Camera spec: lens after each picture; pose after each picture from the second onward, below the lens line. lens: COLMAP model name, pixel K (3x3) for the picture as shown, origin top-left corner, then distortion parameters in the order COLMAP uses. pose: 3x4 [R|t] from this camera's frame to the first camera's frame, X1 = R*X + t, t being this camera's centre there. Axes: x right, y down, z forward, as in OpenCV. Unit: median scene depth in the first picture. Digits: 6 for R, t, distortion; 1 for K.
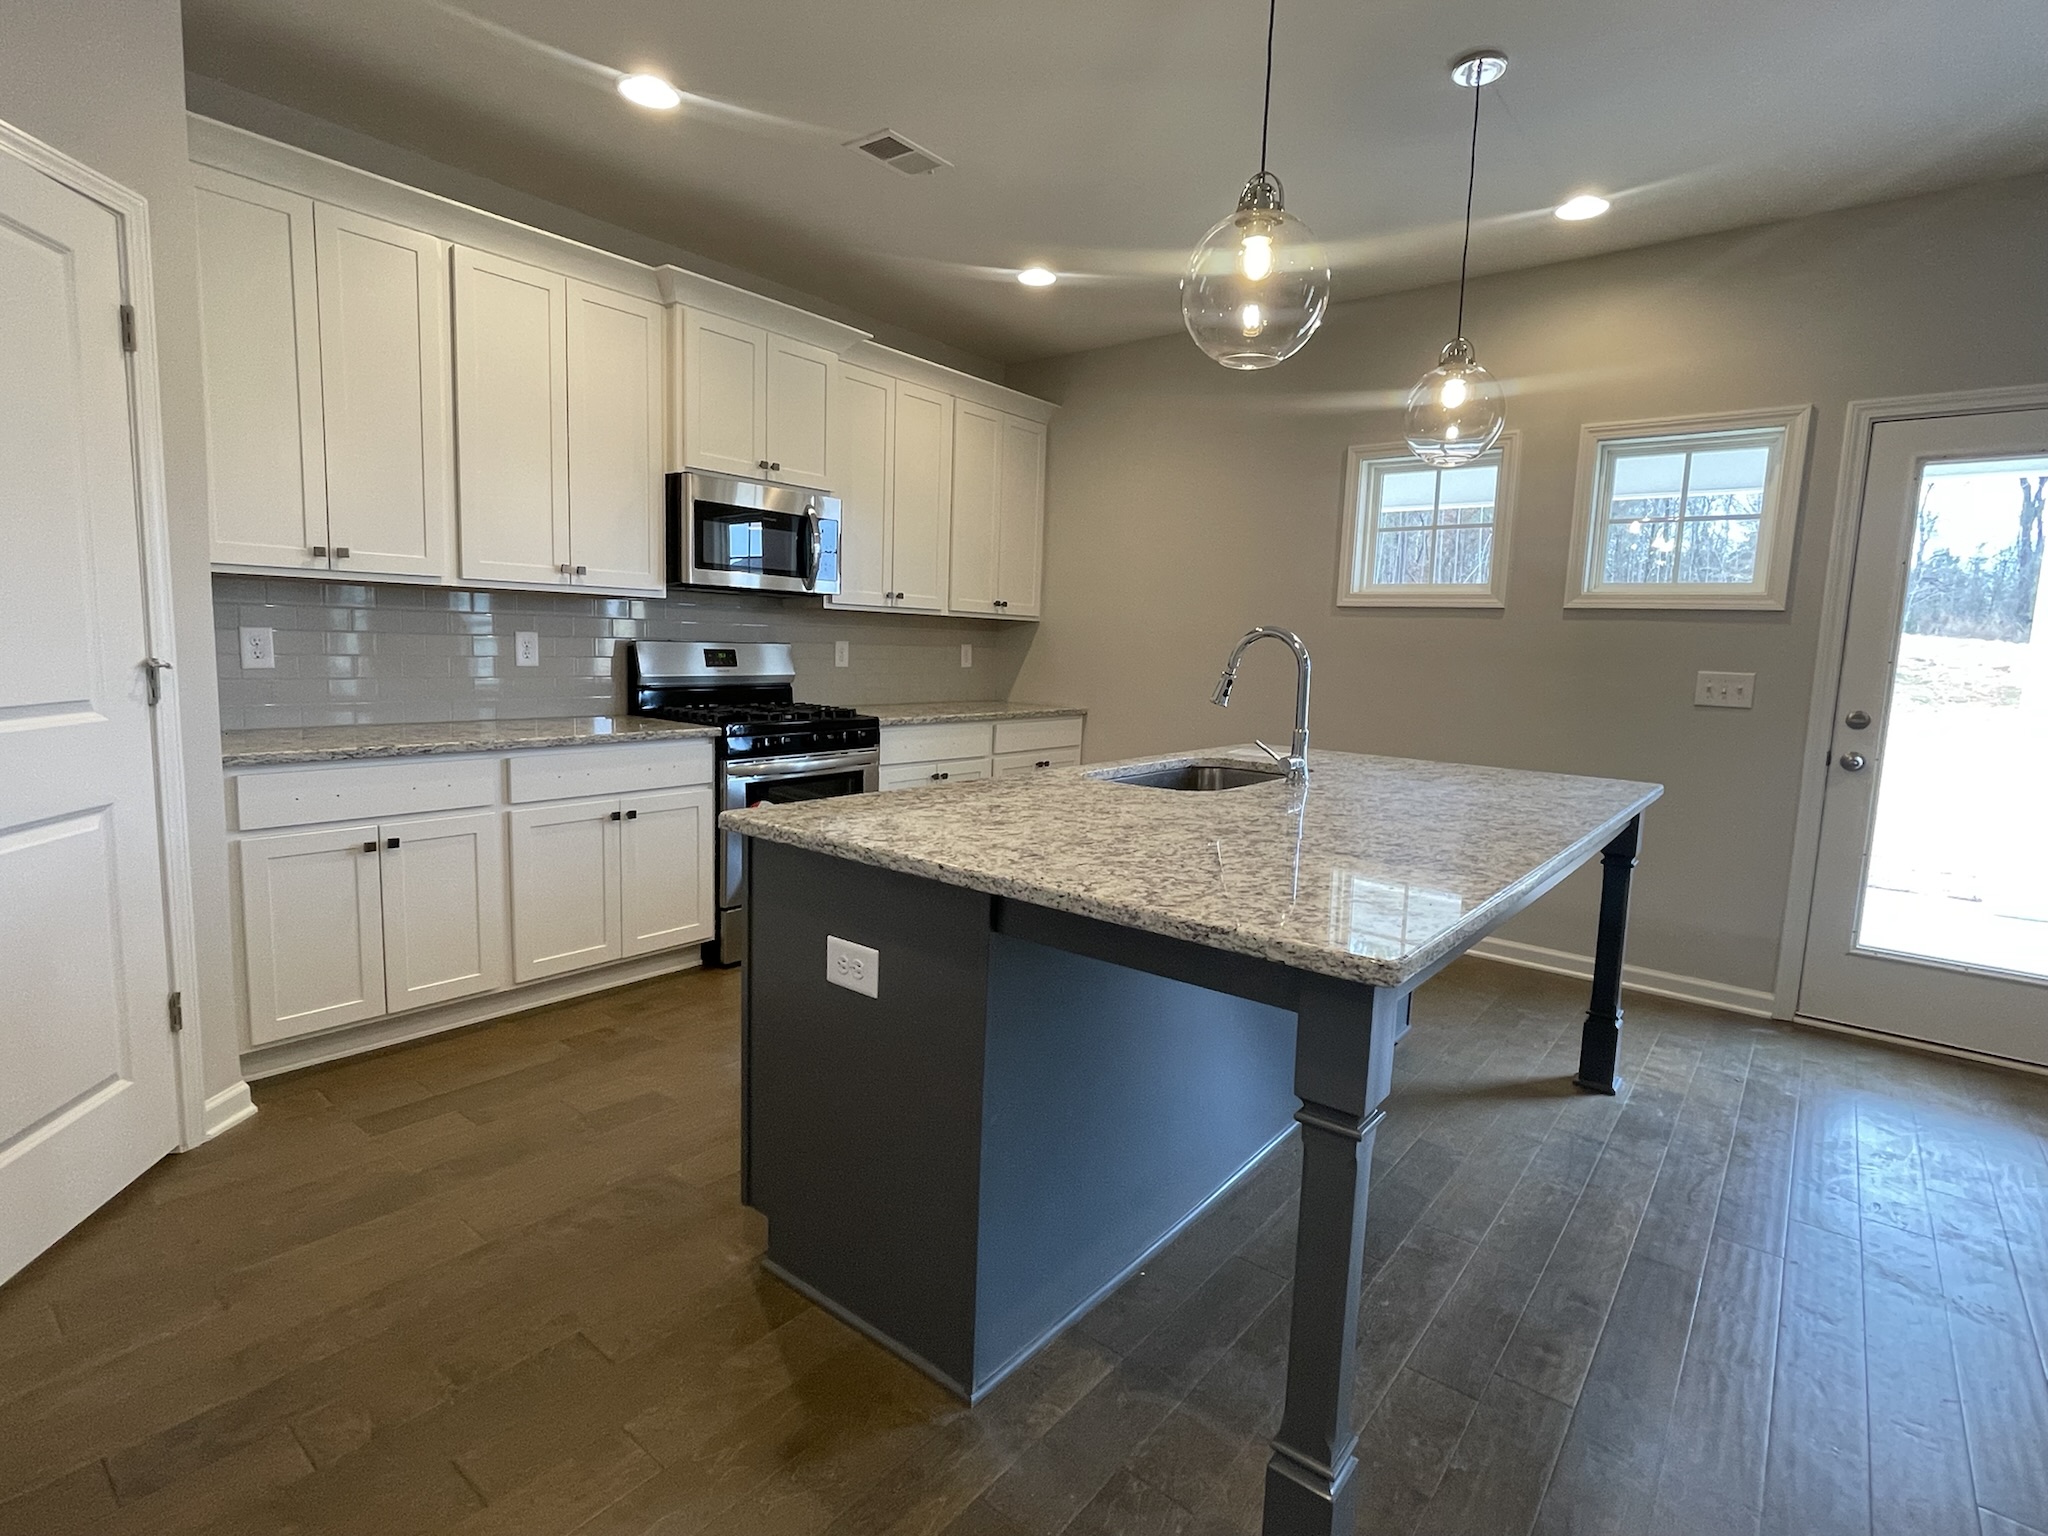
lens RADIAL K [[1009.3, 0, 1013.4], [0, 1009.3, 761.5], [0, 0, 1]] dist [-0.004362, -0.000061]
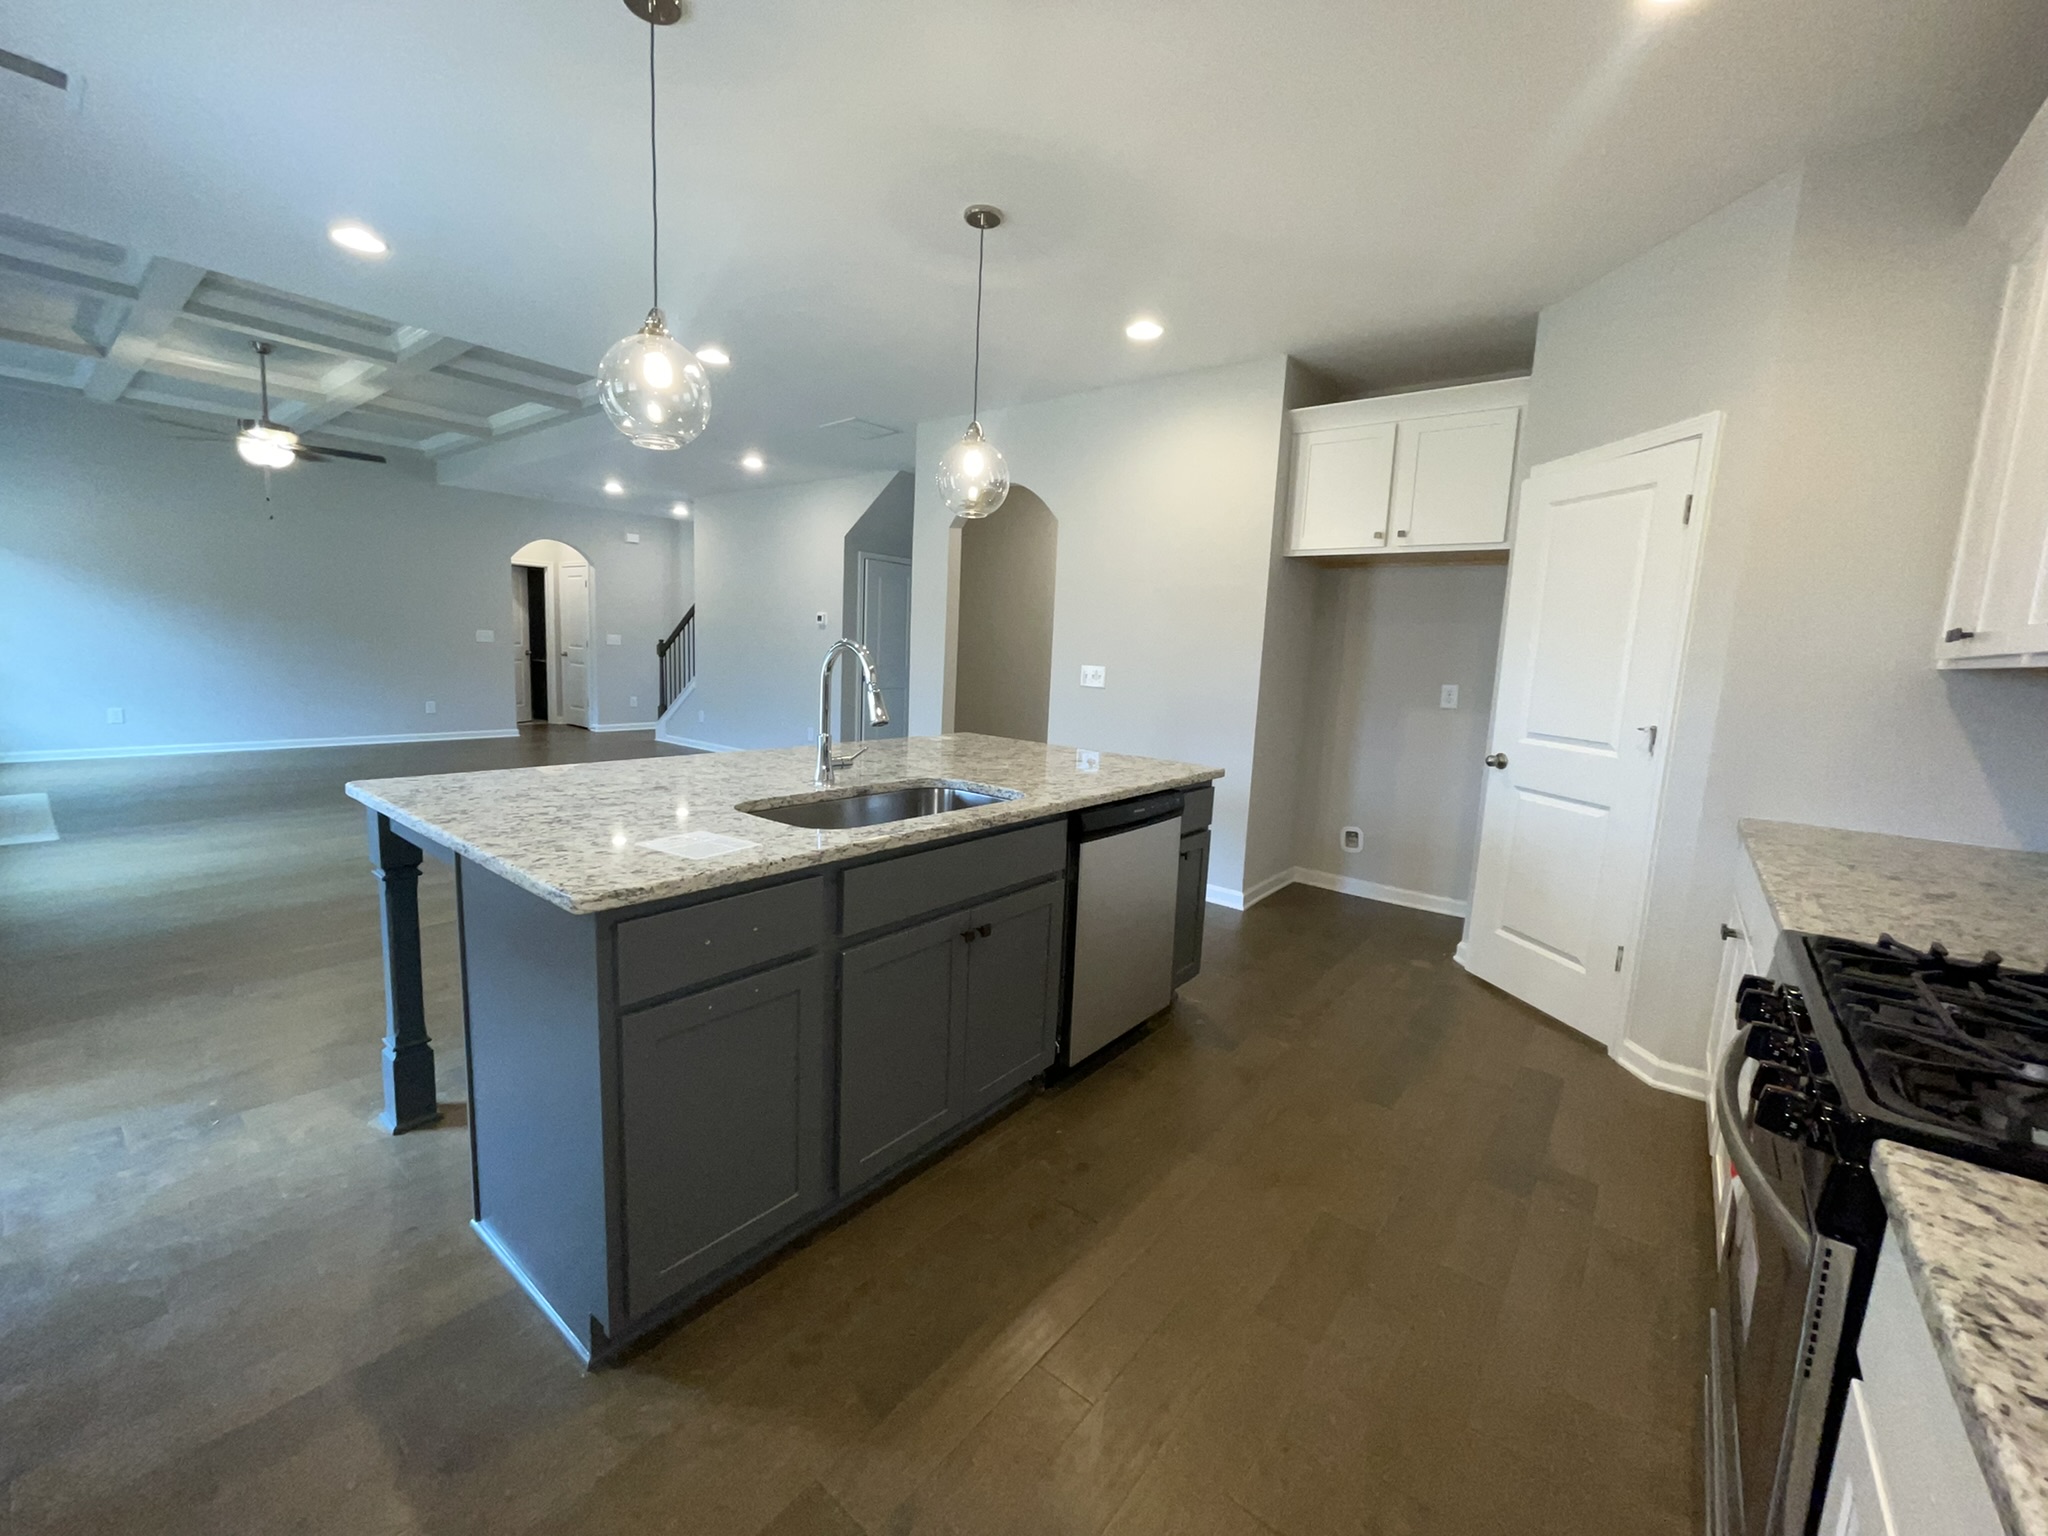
lens RADIAL K [[831.4, 0, 1010.6], [0, 831.4, 761.7], [0, 0, 1]] dist [0.000685, 0.000457]
pose [[-0.997045, -0.074887, -0.017094, 0.071065], [-0.076772, 0.964190, 0.253858, -0.172981], [-0.002529, 0.254420, -0.967091, 1.315211]]
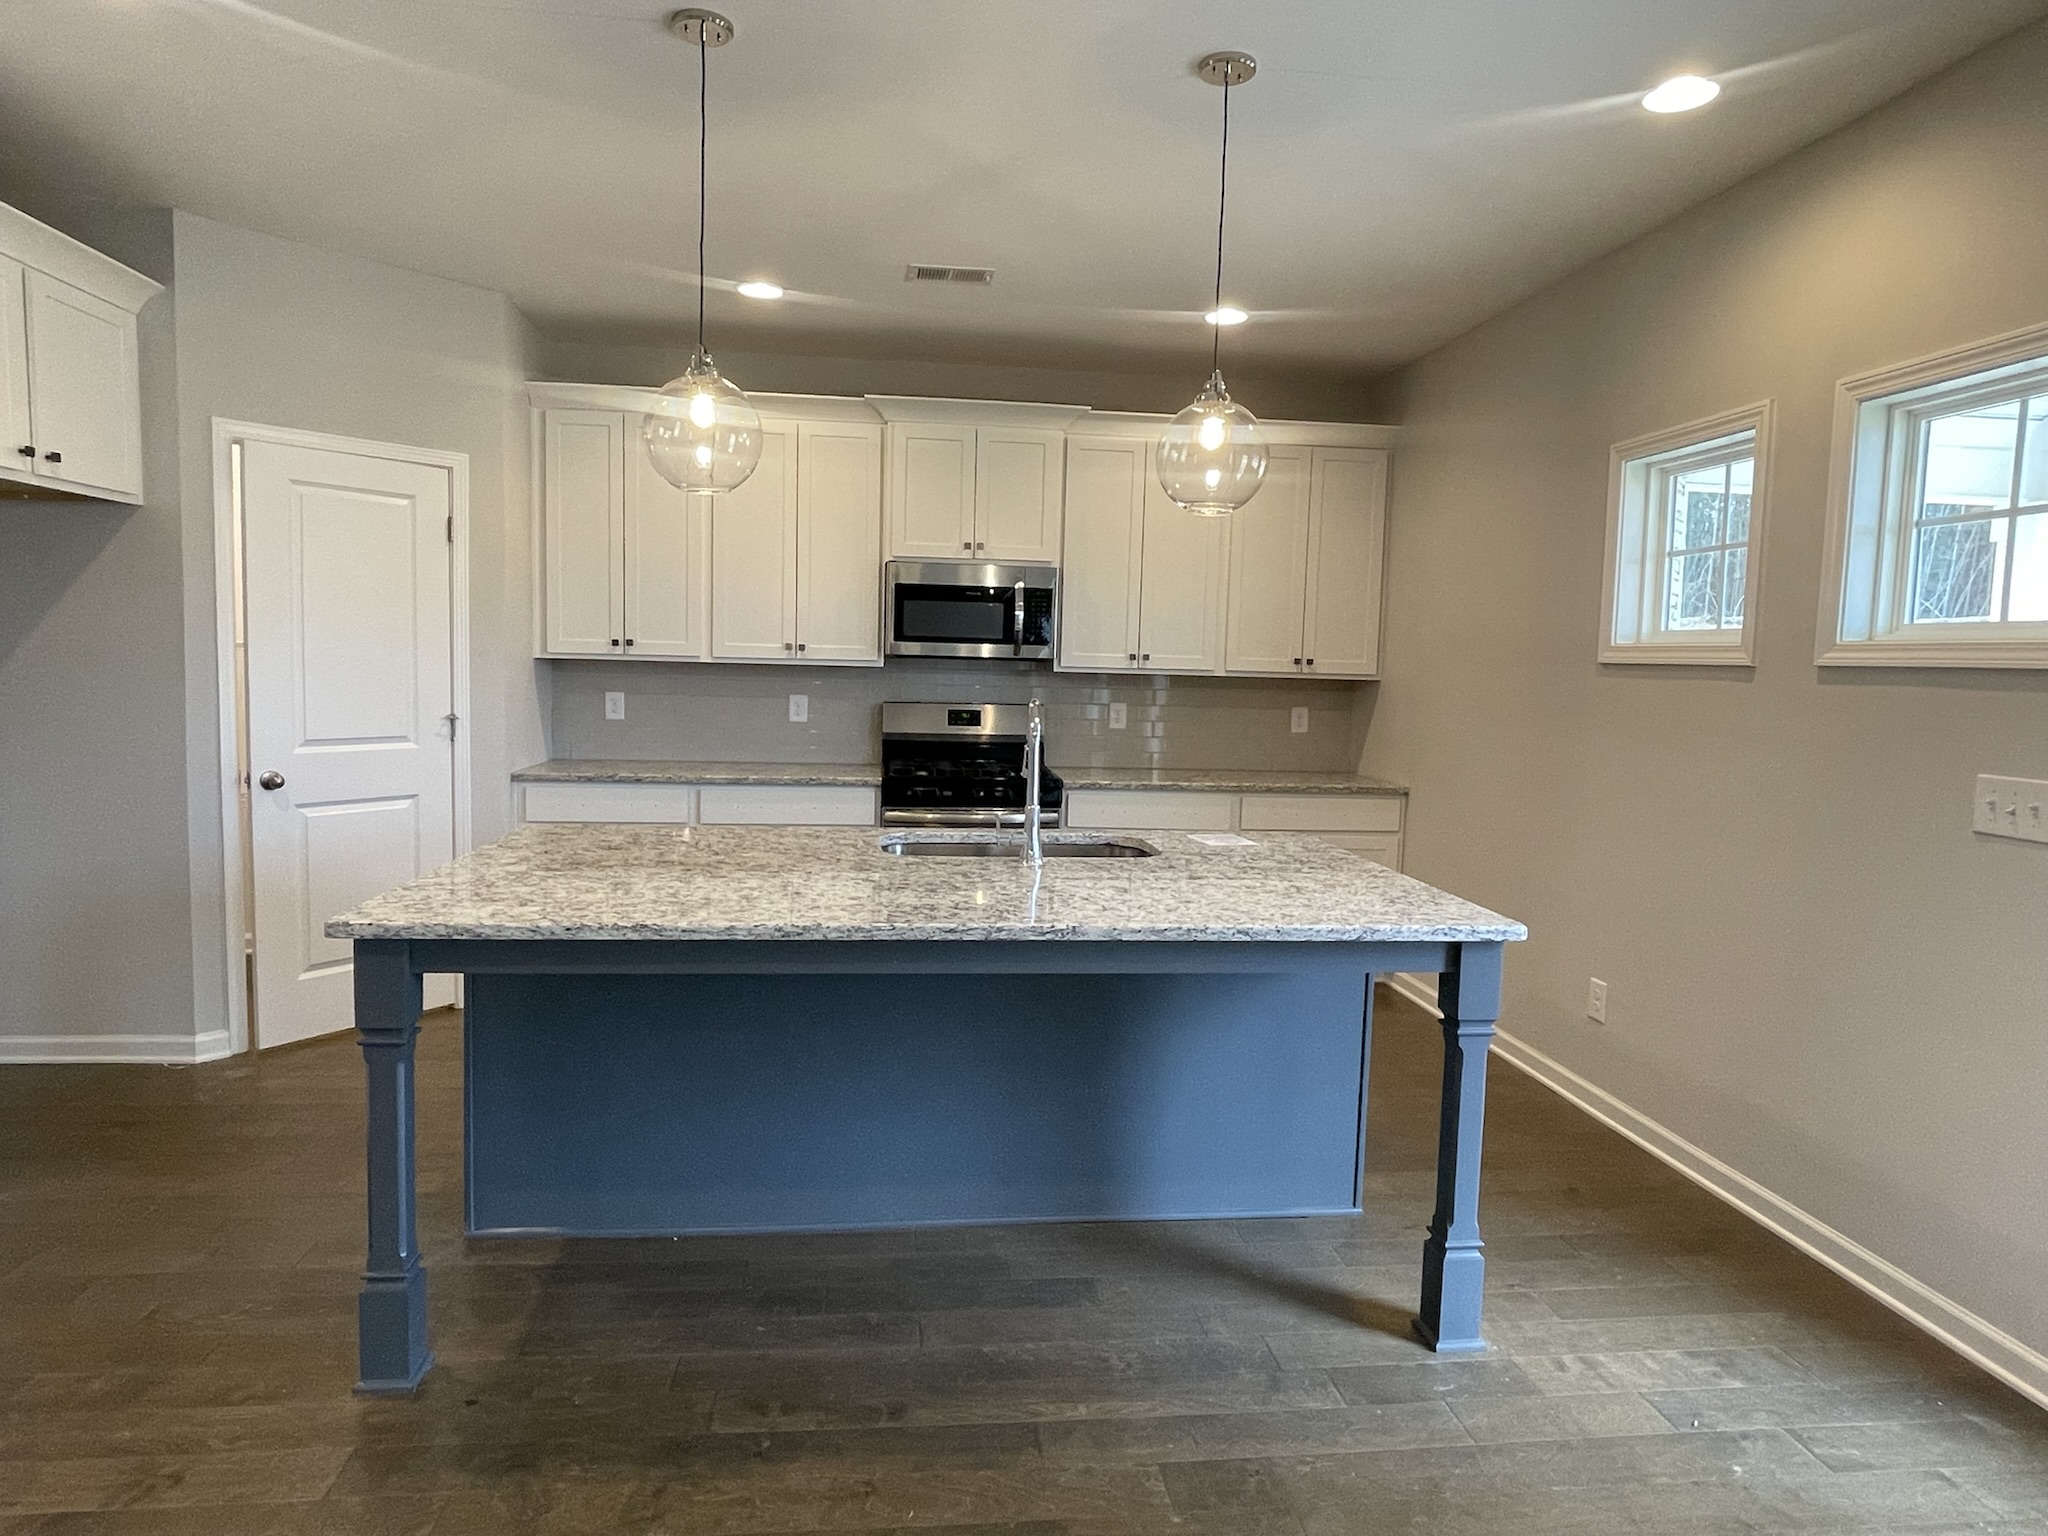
lens RADIAL K [[1195.7, 0, 1003.6], [0, 1195.7, 758.0], [0, 0, 1]] dist [-0.003182, -0.000674]
pose [[0.711943, 0.043062, -0.700916, 0.752840], [-0.086609, 0.995882, -0.026787, -0.031365], [0.696876, 0.079776, 0.712741, 0.116236]]
